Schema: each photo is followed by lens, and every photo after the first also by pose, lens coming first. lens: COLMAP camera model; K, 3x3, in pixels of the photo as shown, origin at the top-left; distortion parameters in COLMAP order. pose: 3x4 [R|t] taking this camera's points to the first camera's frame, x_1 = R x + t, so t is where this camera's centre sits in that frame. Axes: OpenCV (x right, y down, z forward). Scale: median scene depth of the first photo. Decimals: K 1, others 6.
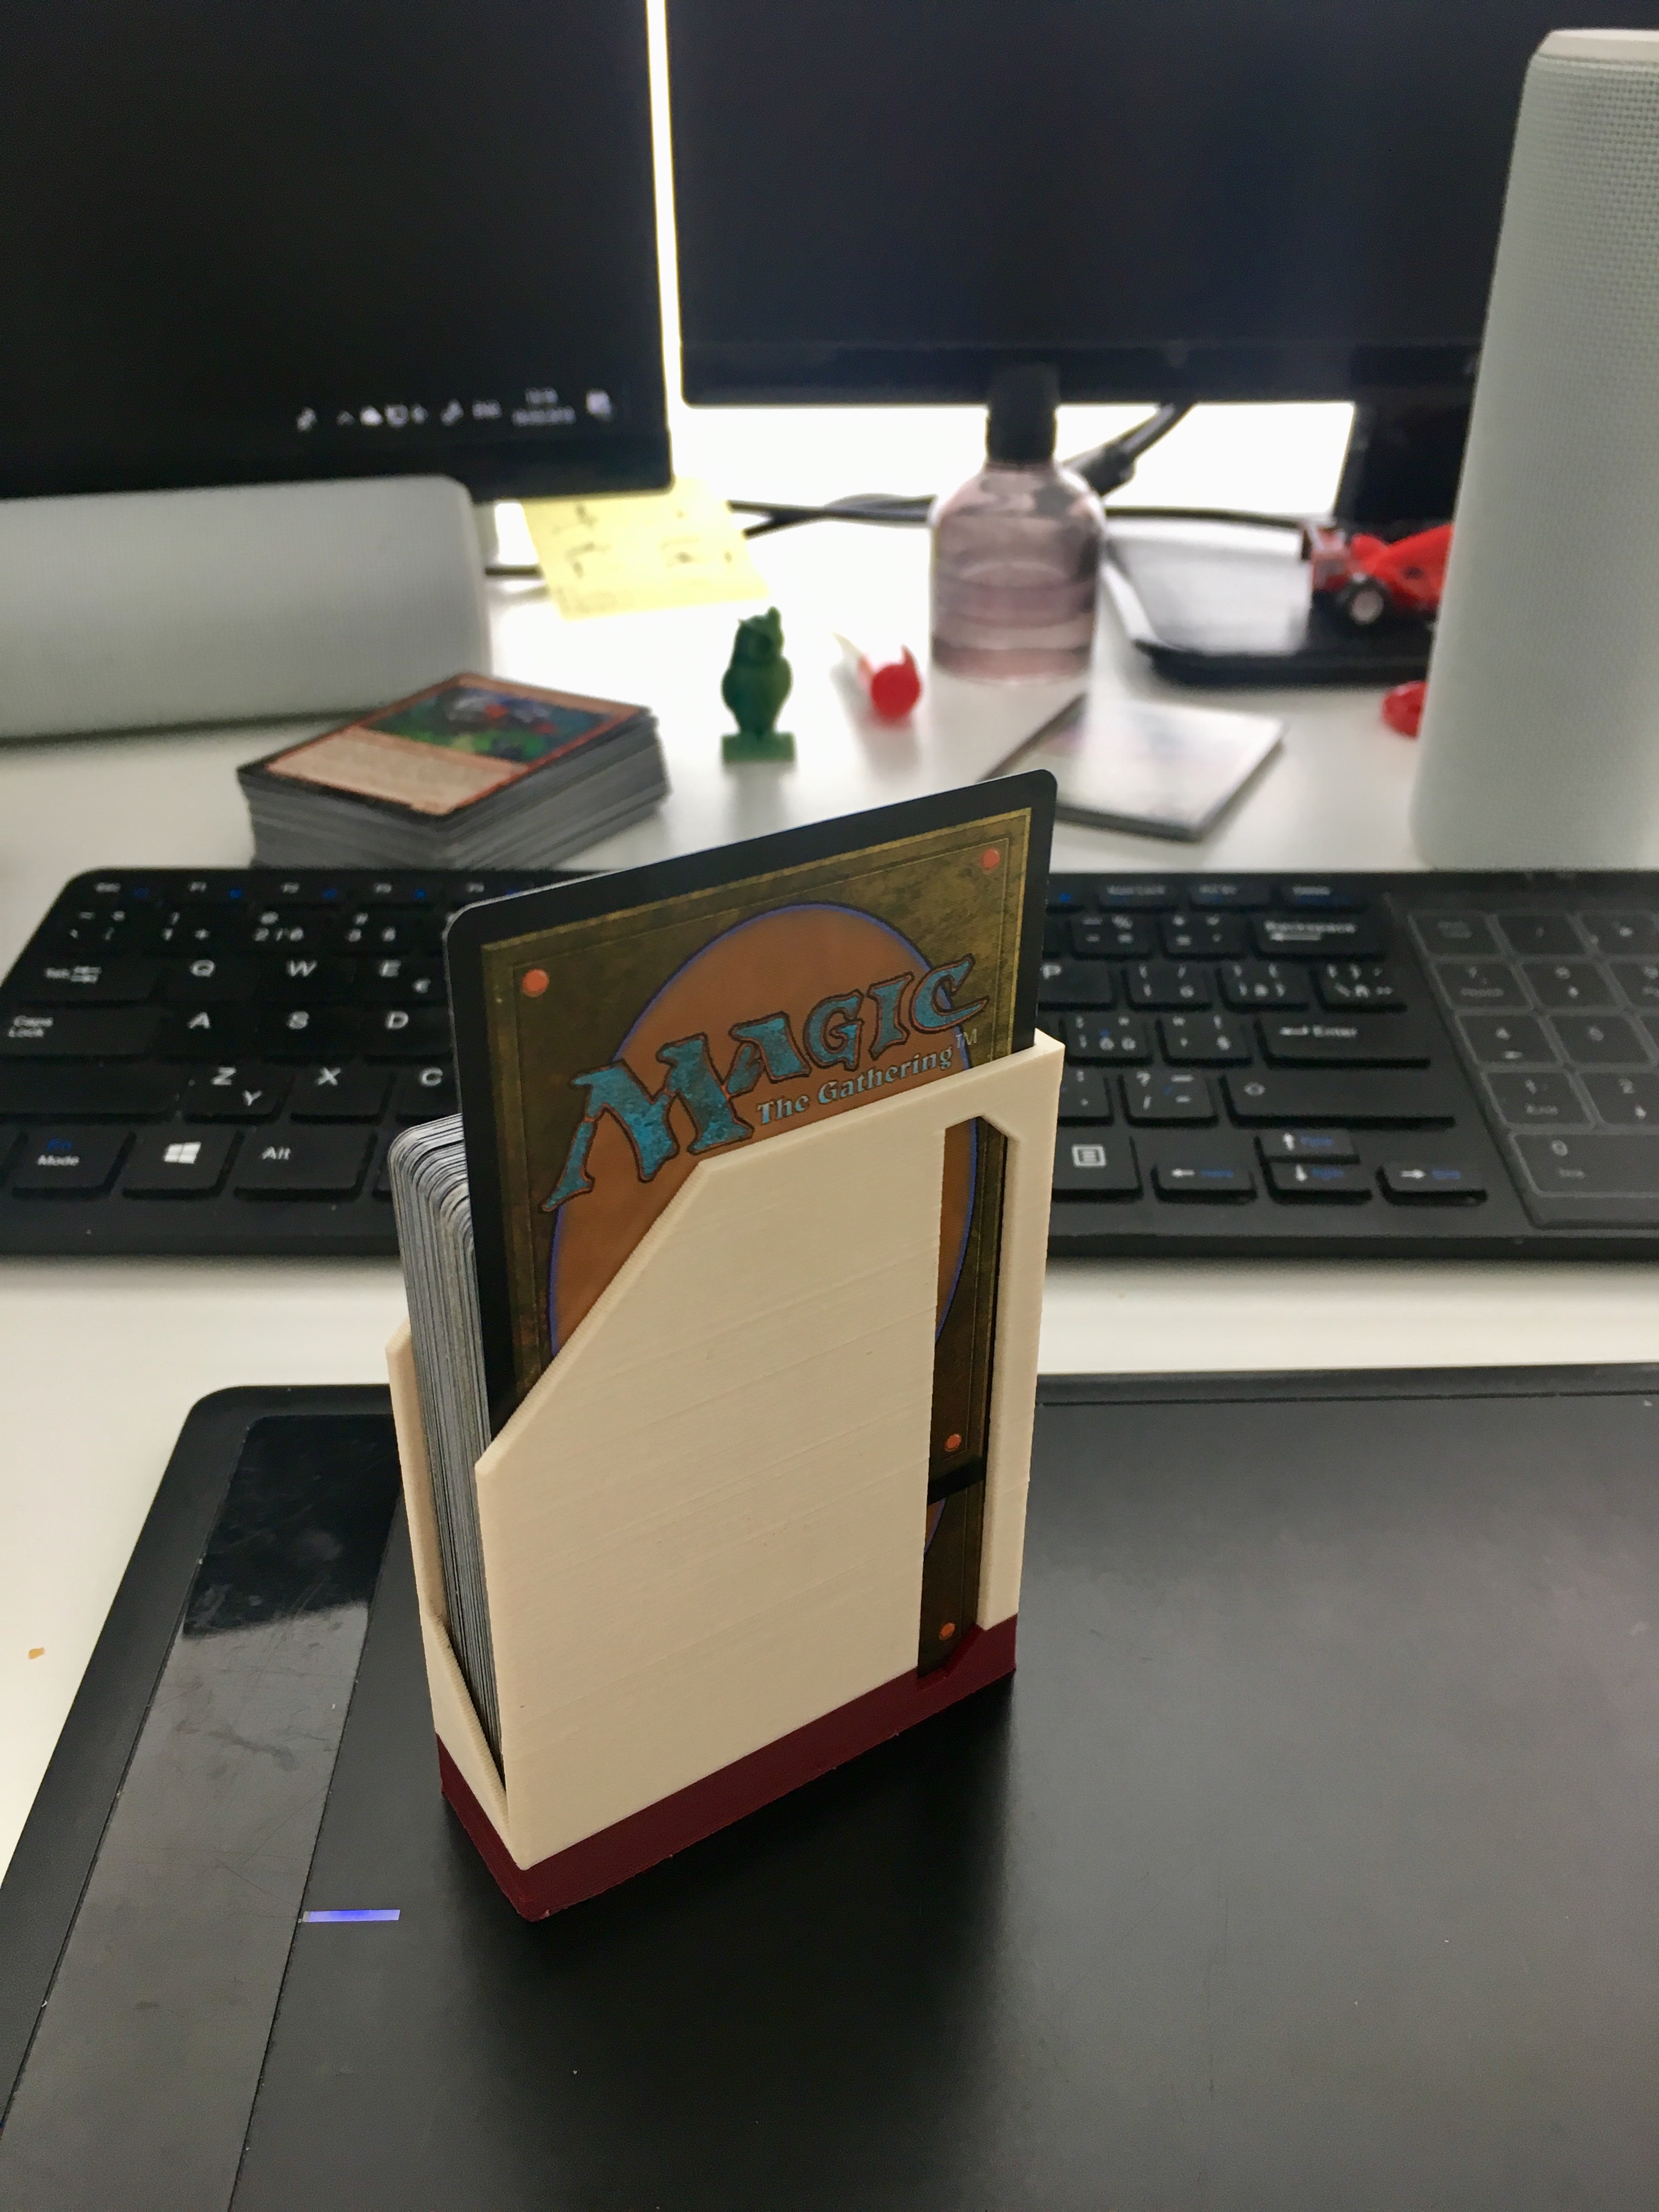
lens RADIAL K [[1956.0, 0, 837.2], [0, 1956.0, 1143.1], [0, 0, 1]] dist [0.070347, -0.143818]
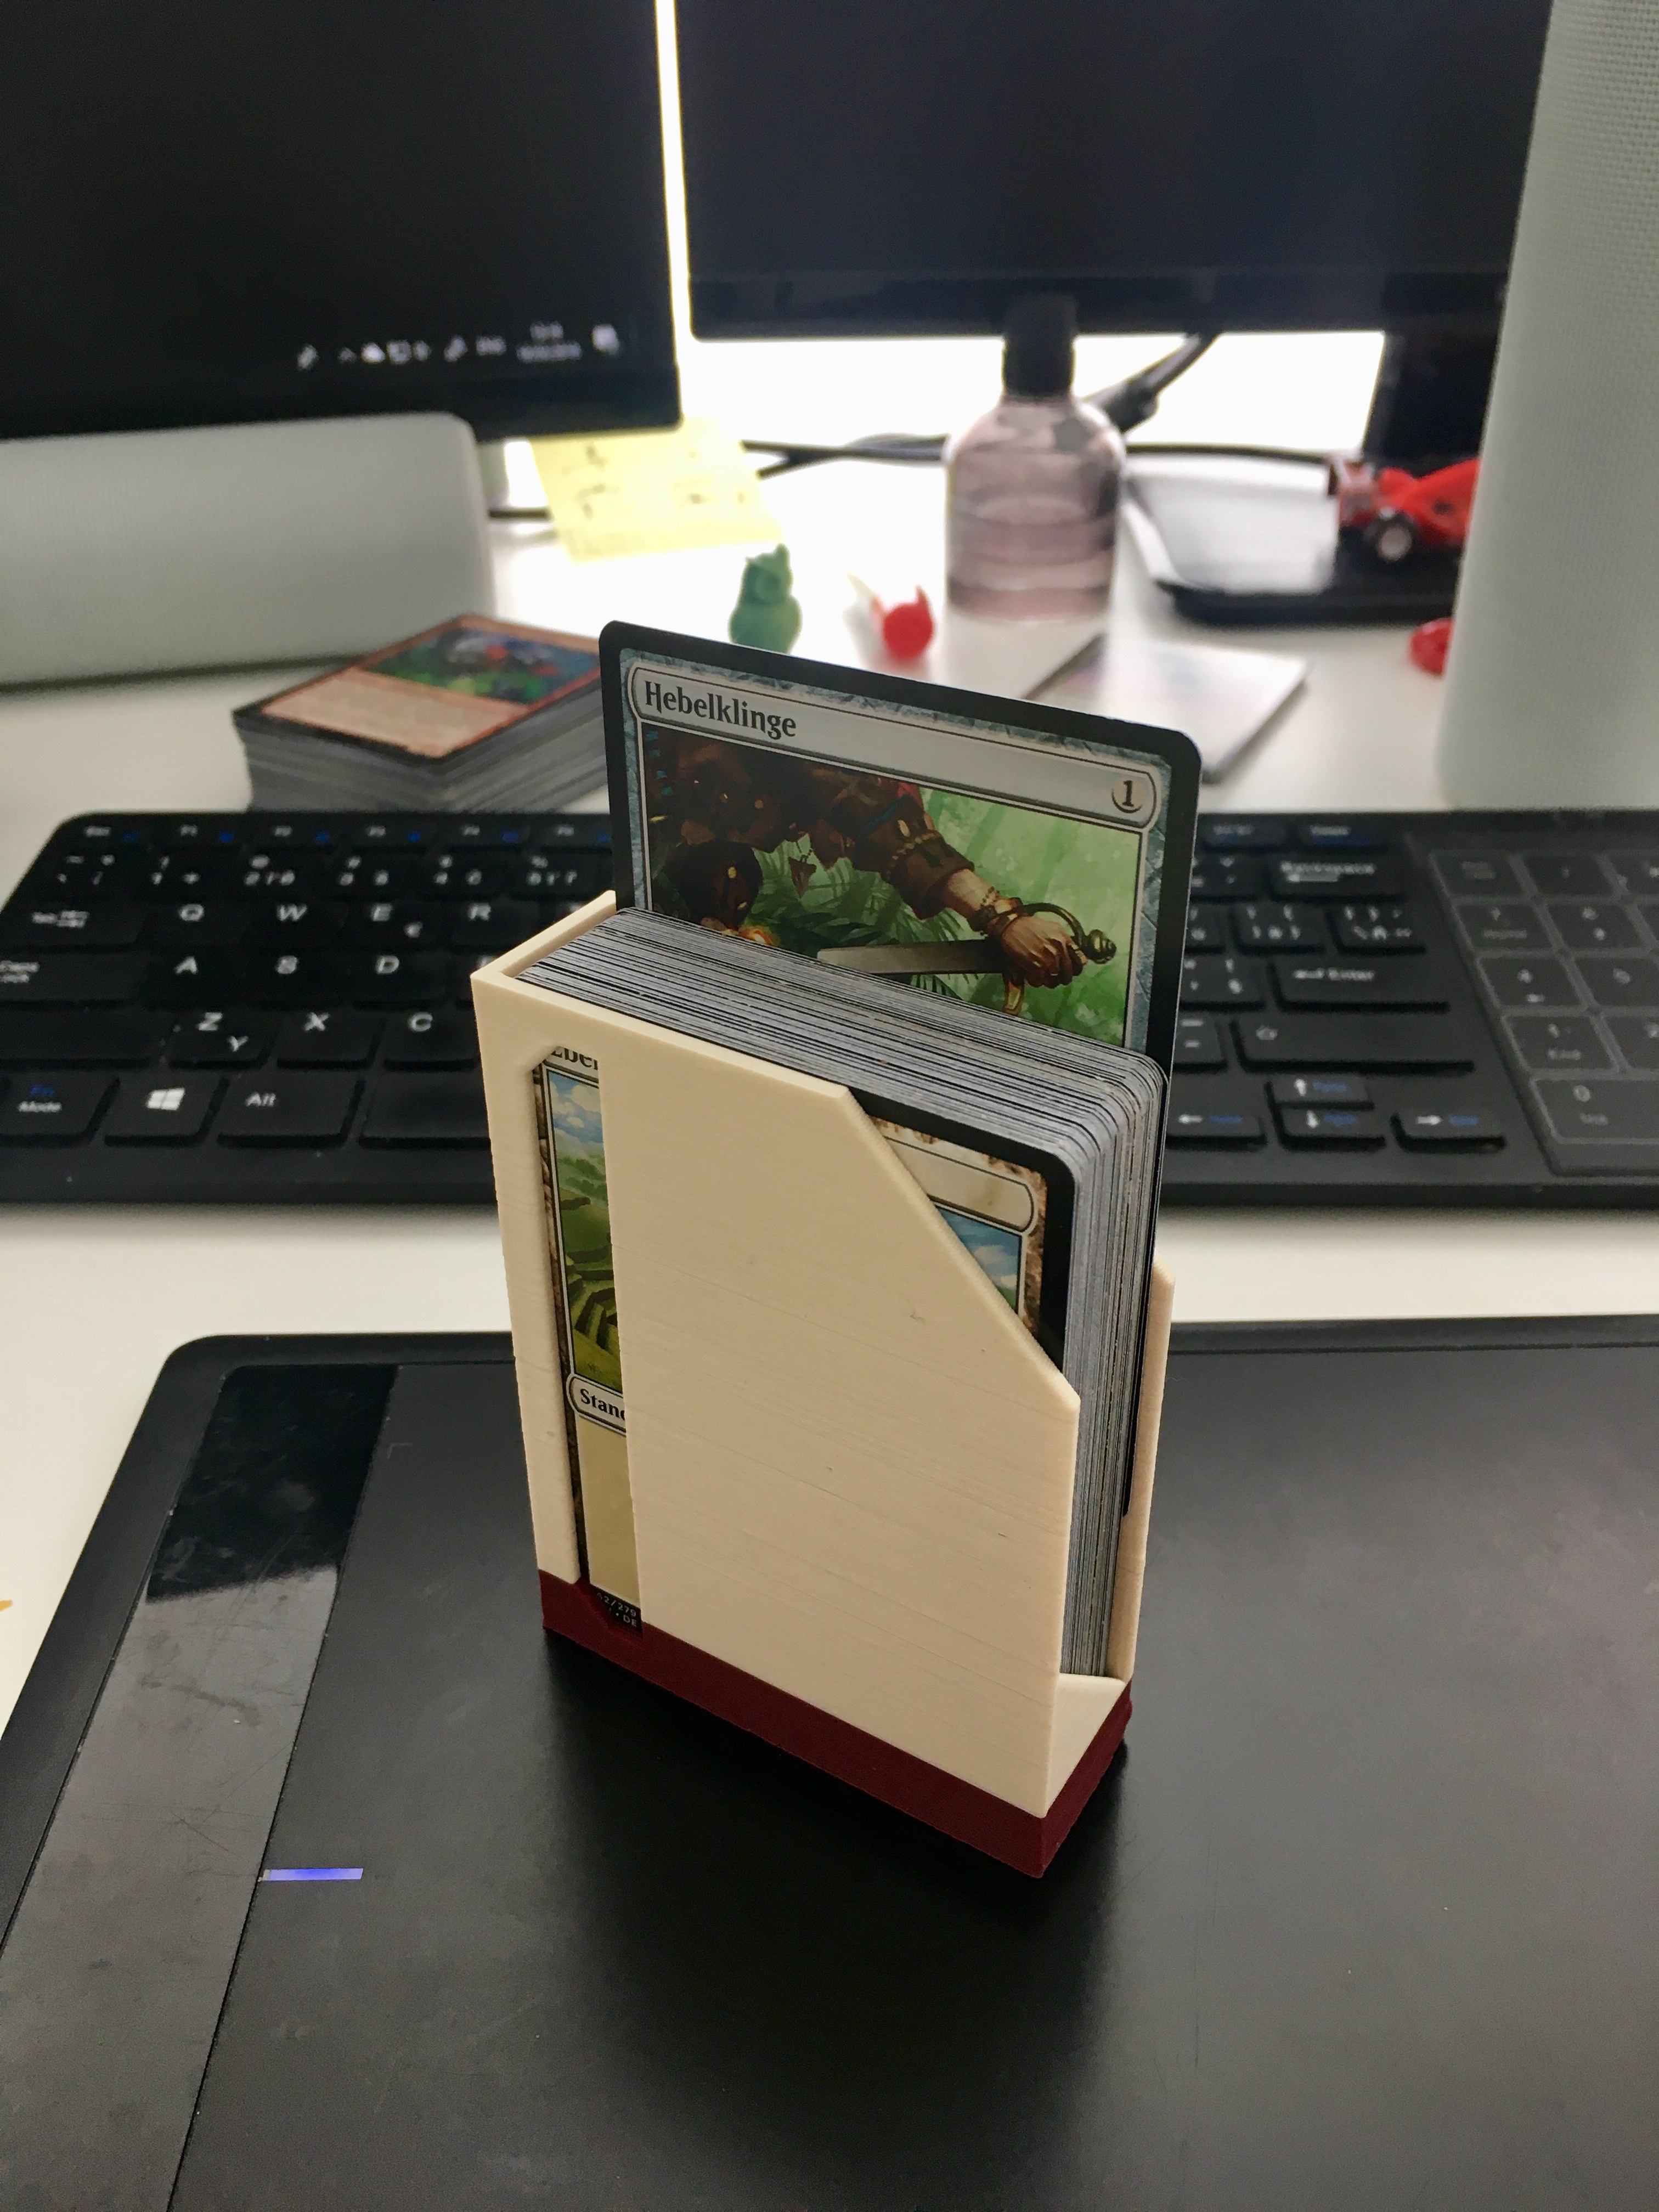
lens RADIAL K [[1956.0, 0, 837.2], [0, 1956.0, 1143.1], [0, 0, 1]] dist [0.070347, -0.143818]
pose [[0.999803, -0.000472, -0.019824, 0.017803], [0.000854, 0.999813, 0.019302, 0.006971], [0.019811, -0.019315, 0.999617, 0.022123]]
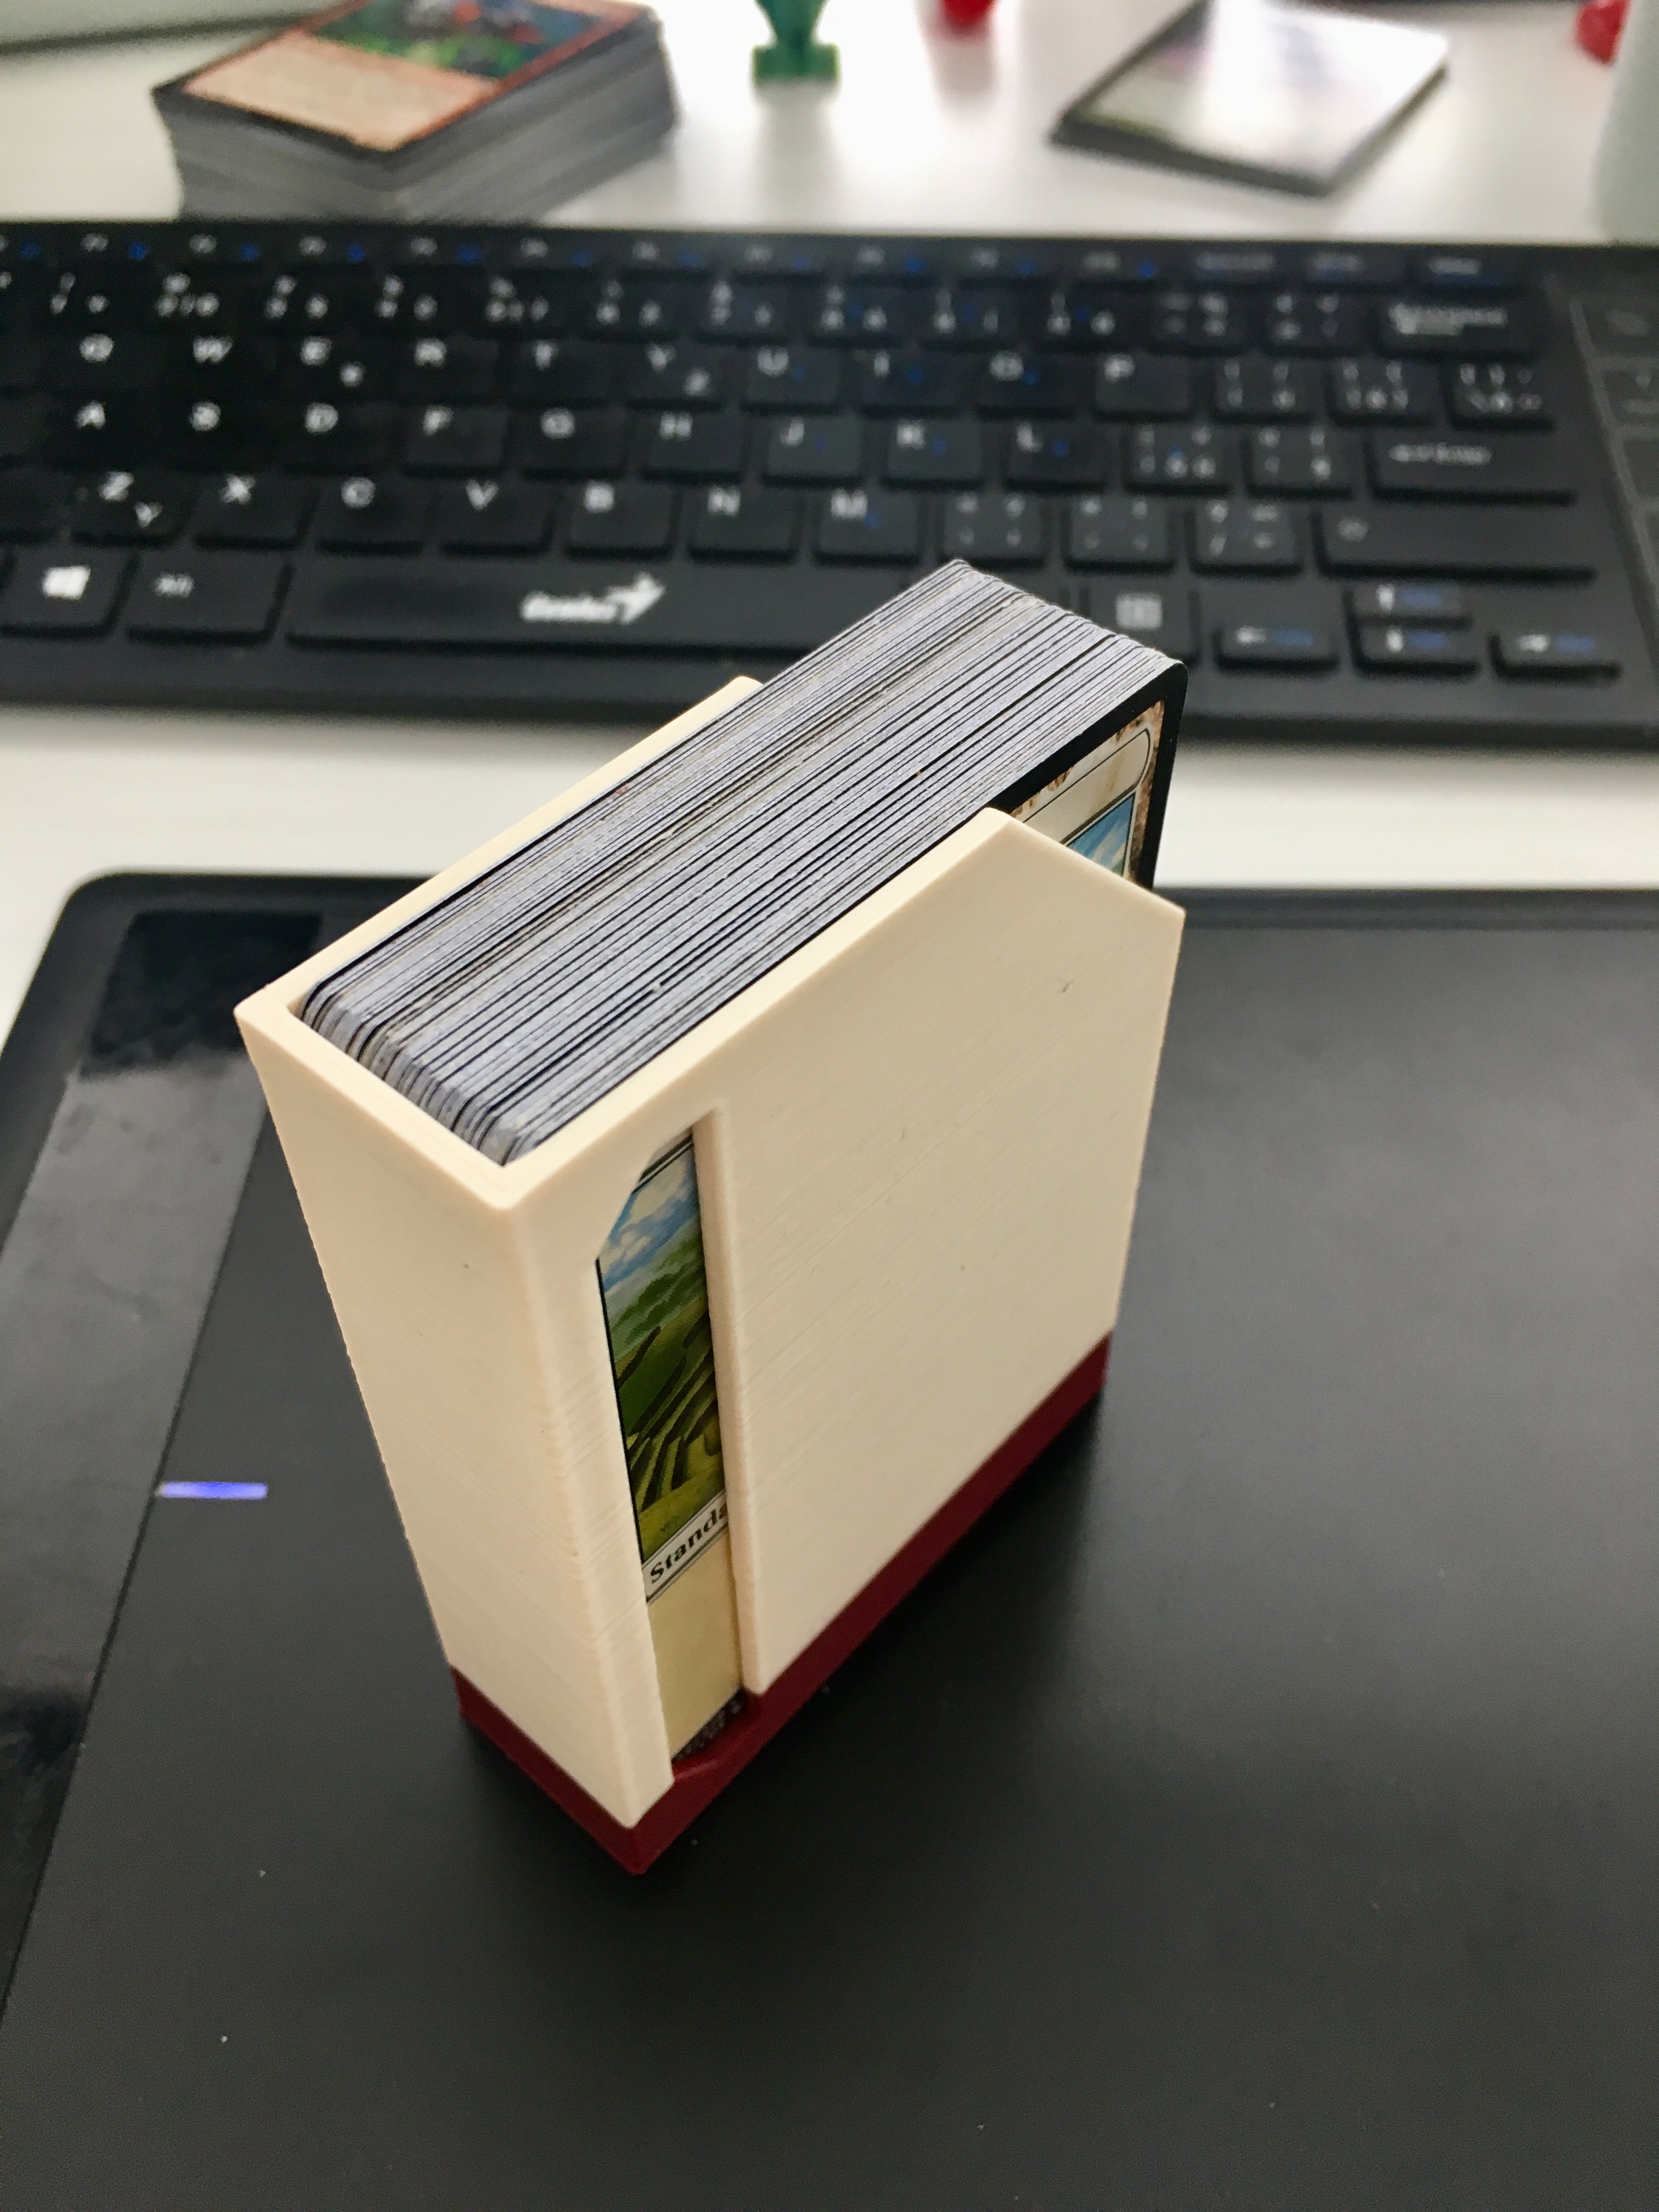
lens RADIAL K [[1956.0, 0, 837.2], [0, 1956.0, 1143.1], [0, 0, 1]] dist [0.070347, -0.143818]
pose [[0.998039, 0.037489, -0.050119, 0.044007], [-0.021235, 0.956089, 0.292306, -0.016486], [0.058876, -0.290668, 0.955011, 0.113947]]
